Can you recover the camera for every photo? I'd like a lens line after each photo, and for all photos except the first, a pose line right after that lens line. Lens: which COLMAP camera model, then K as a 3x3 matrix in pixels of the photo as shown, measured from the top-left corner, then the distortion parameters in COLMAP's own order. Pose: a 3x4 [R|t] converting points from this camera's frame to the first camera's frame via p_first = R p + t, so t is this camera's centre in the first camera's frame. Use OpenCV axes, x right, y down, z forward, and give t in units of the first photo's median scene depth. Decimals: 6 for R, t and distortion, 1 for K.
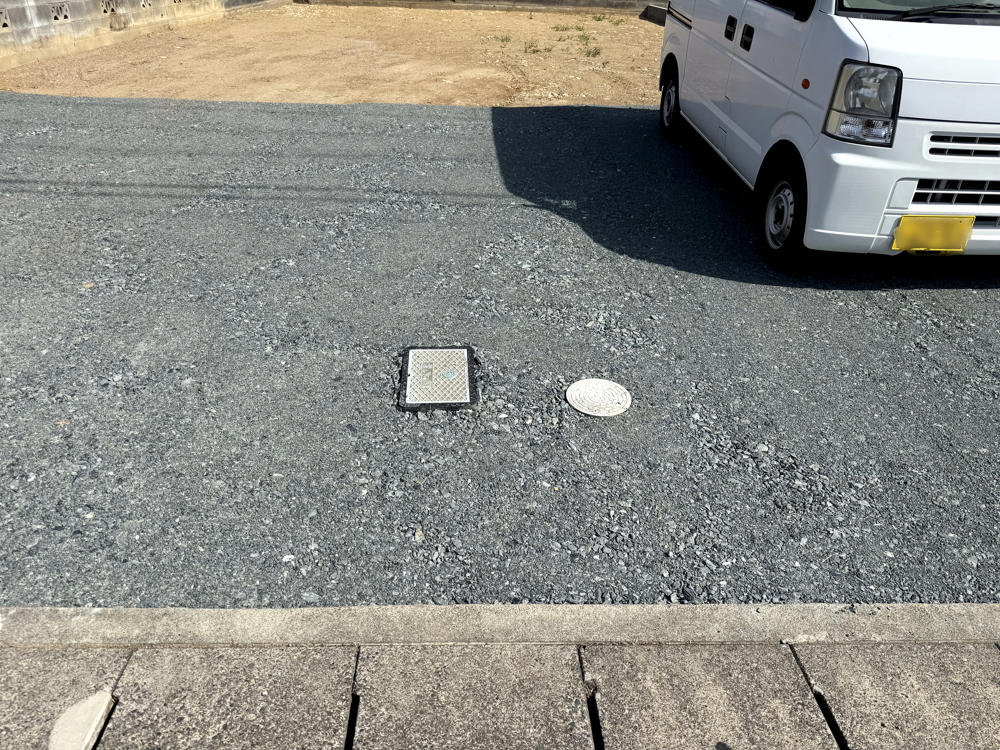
lens RADIAL K [[705.6, 0, 497.6], [0, 705.6, 378.2], [0, 0, 1]] dist [0.060576, -0.080370]
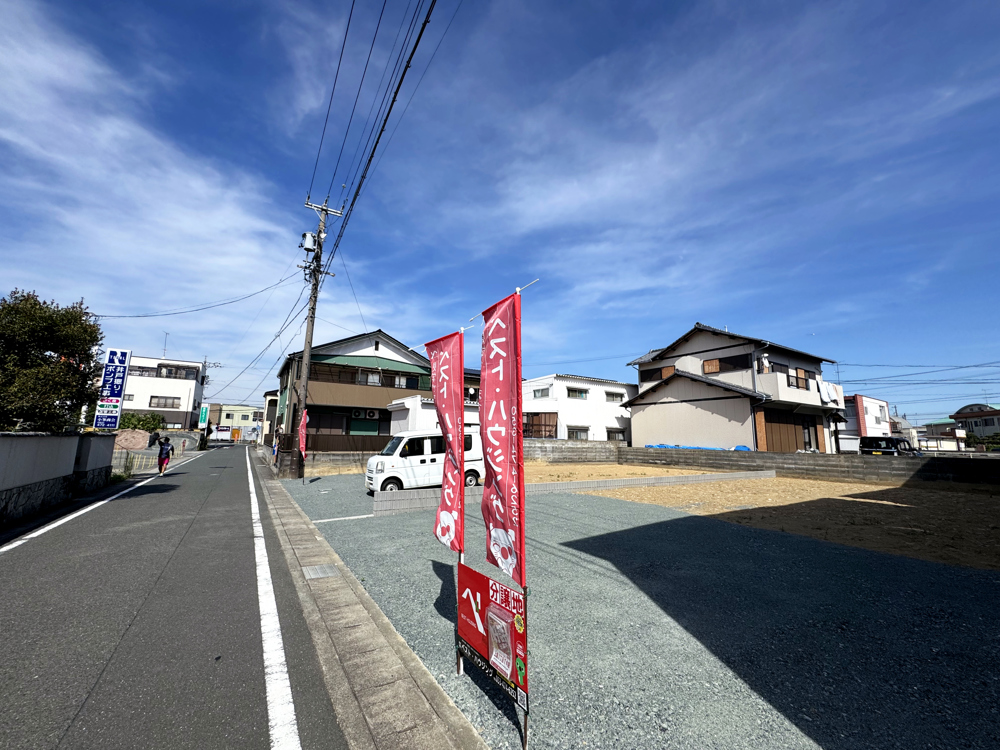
lens RADIAL K [[397.8, 0, 500.6], [0, 397.8, 374.4], [0, 0, 1]] dist [-0.003179, 0.000016]
pose [[0.506718, -0.166599, -0.845861, 4.721802], [-0.434796, 0.797844, -0.417609, -0.025907], [0.744439, 0.579387, 0.331846, 0.147828]]
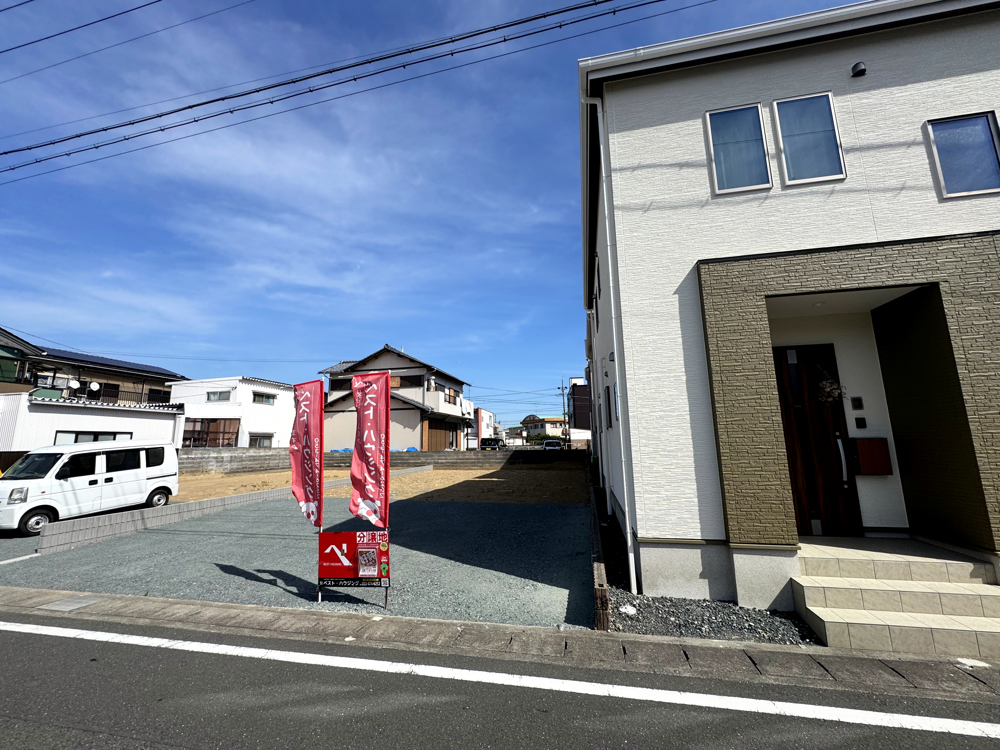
lens RADIAL K [[397.5, 0, 500.2], [0, 397.5, 374.2], [0, 0, 1]] dist [-0.001808, -0.000188]
pose [[0.968983, -0.094177, -0.228479, 4.842741], [-0.075936, 0.766342, -0.637929, 0.457378], [0.235171, 0.635493, 0.735421, -0.722547]]
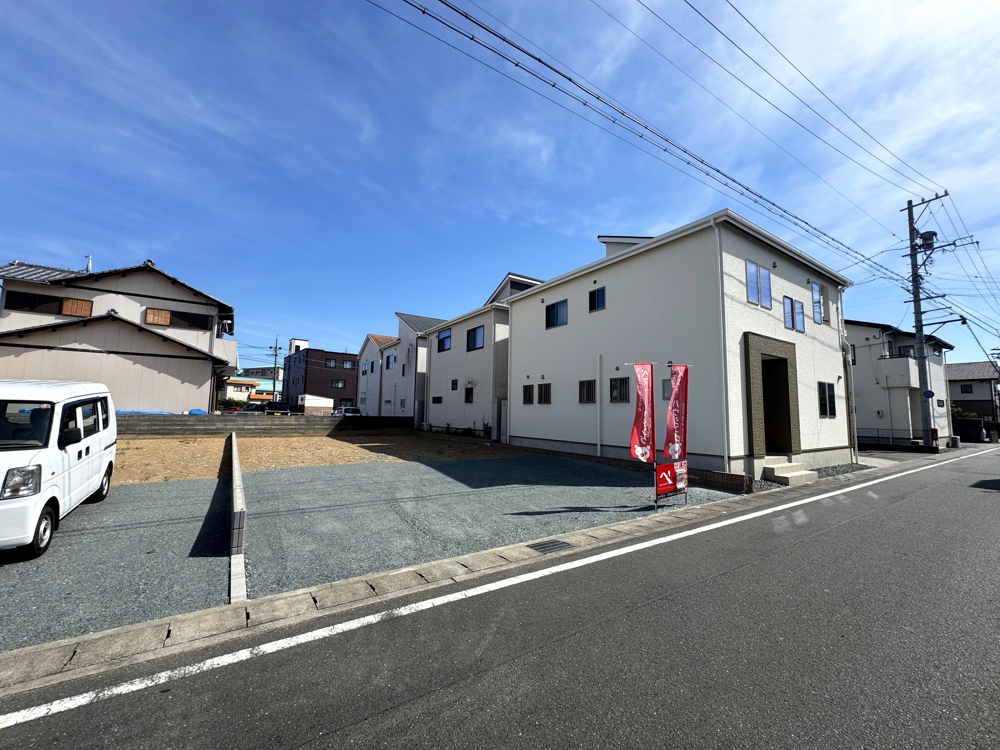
lens RADIAL K [[398.2, 0, 500.3], [0, 398.2, 374.1], [0, 0, 1]] dist [-0.002528, 0.000211]
pose [[0.848413, 0.027460, 0.528621, 1.597737], [0.280746, 0.823278, -0.493351, 0.450179], [-0.448750, 0.566974, 0.690771, -0.875998]]
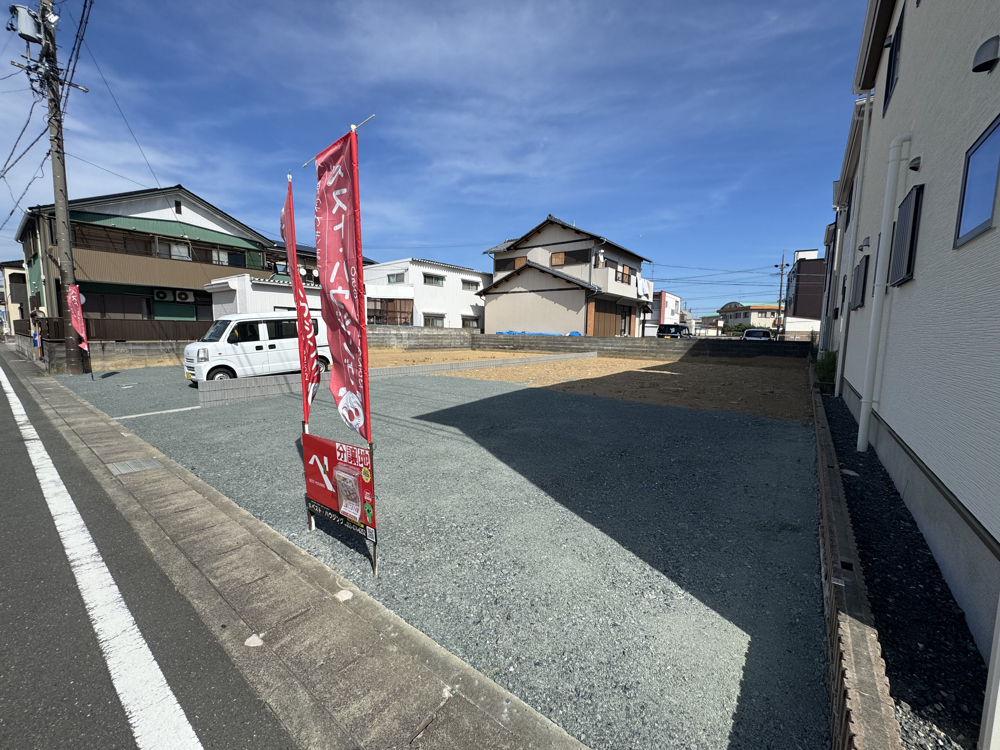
lens RADIAL K [[397.8, 0, 500.6], [0, 397.8, 374.4], [0, 0, 1]] dist [-0.003179, 0.000016]
pose [[0.772463, 0.042943, -0.633606, 4.740112], [-0.309136, 0.896950, -0.316093, 0.010175], [0.554739, 0.440041, 0.706137, 0.189241]]
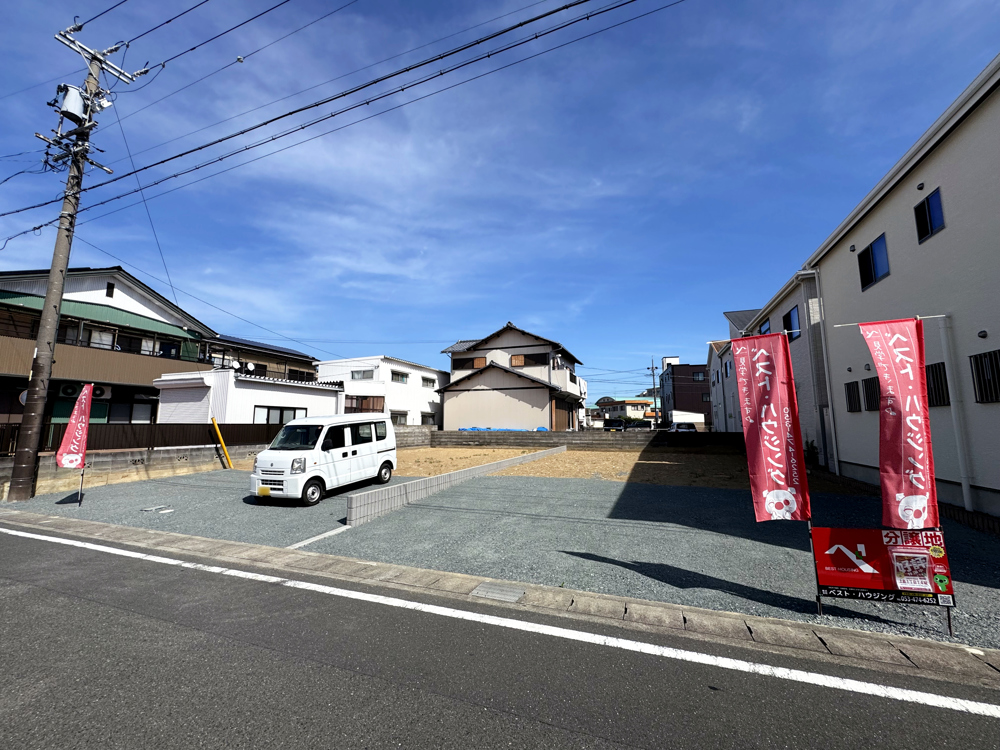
lens RADIAL K [[397.8, 0, 500.6], [0, 397.8, 374.4], [0, 0, 1]] dist [-0.003179, 0.000016]
pose [[0.921981, -0.087017, -0.377332, 3.318622], [-0.164065, 0.794867, -0.584183, 0.486756], [0.350763, 0.600512, 0.718575, -0.839077]]
